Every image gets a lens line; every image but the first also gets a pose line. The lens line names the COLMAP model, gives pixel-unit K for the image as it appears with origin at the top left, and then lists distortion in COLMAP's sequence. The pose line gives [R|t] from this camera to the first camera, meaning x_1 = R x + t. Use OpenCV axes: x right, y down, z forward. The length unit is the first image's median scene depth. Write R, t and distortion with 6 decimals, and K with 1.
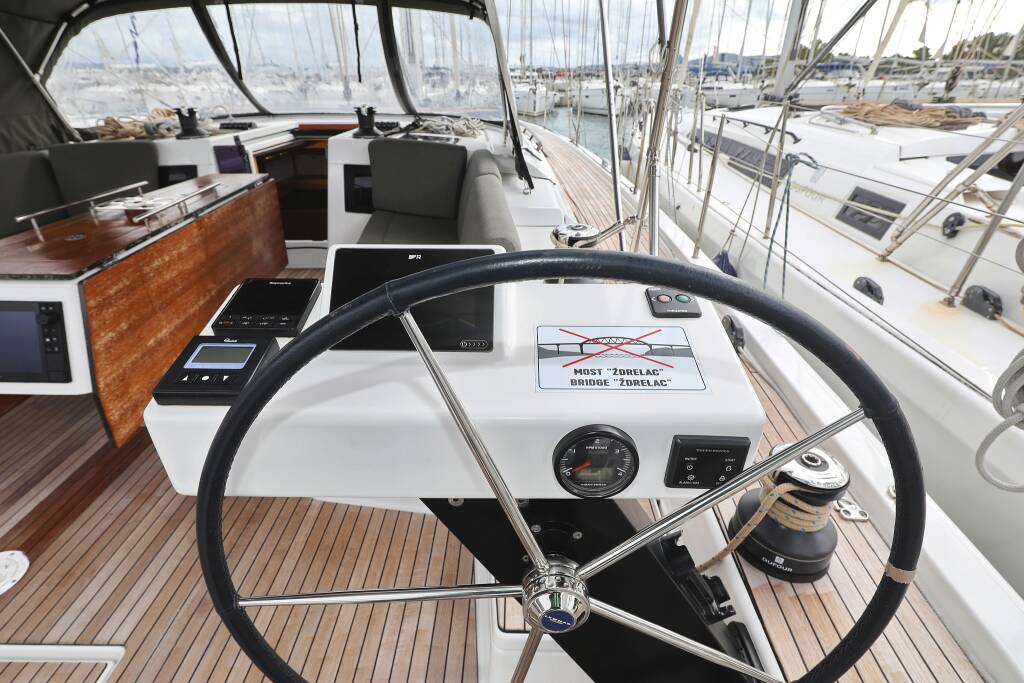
lens RADIAL K [[509.5, 0, 512.5], [0, 509.5, 339.3], [0, 0, 1]] dist [0.012817, 0.000170]
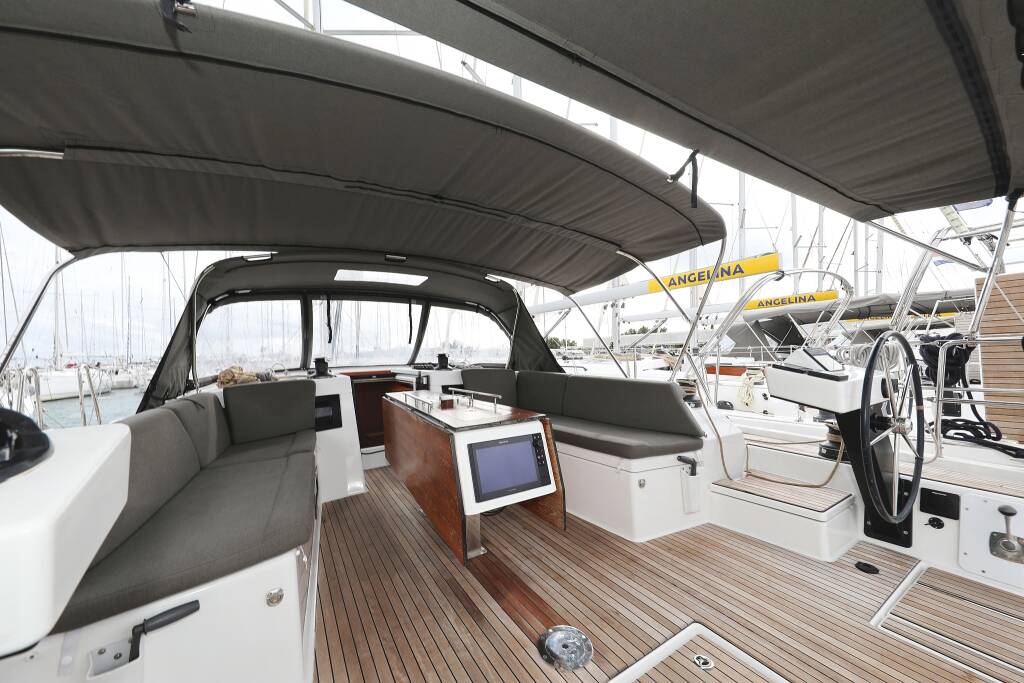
lens RADIAL K [[367.6, 0, 523.7], [0, 367.6, 345.0], [0, 0, 1]] dist [0.001583, -0.000549]
pose [[0.844728, -0.016540, 0.534941, -1.525735], [0.271852, 0.874237, -0.402251, 0.140671], [-0.461012, 0.485217, 0.742989, -0.001304]]
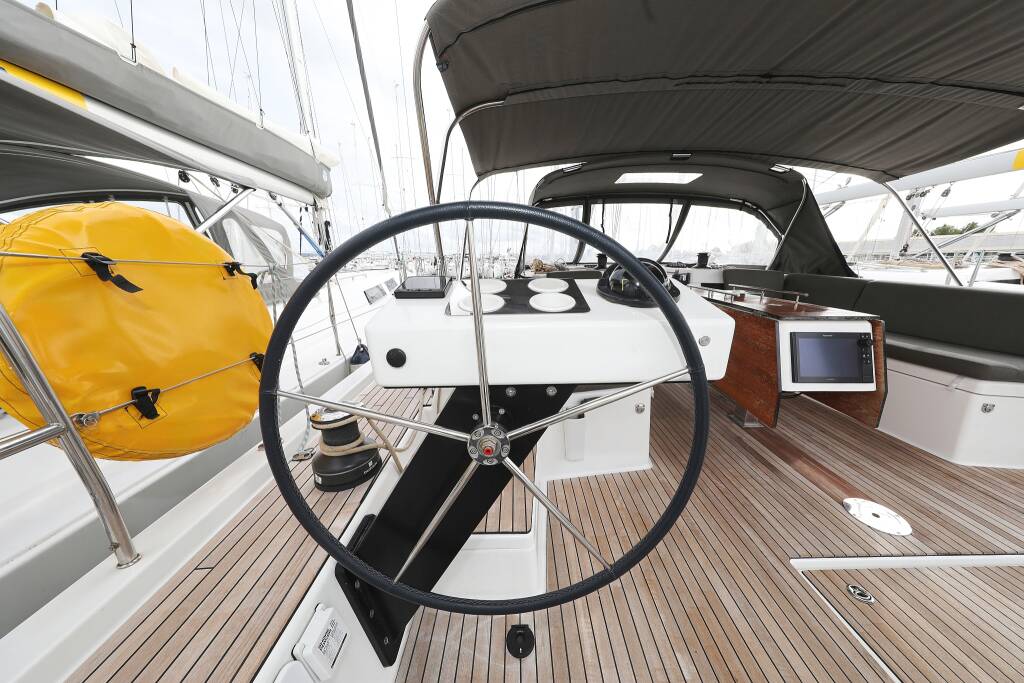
lens RADIAL K [[332.5, 0, 527.8], [0, 332.5, 342.7], [0, 0, 1]] dist [0.001773, -0.000171]
pose [[0.999825, -0.007364, 0.017184, -1.951113], [0.011020, 0.974642, -0.223499, 0.180189], [-0.015102, 0.223649, 0.974553, -0.015577]]
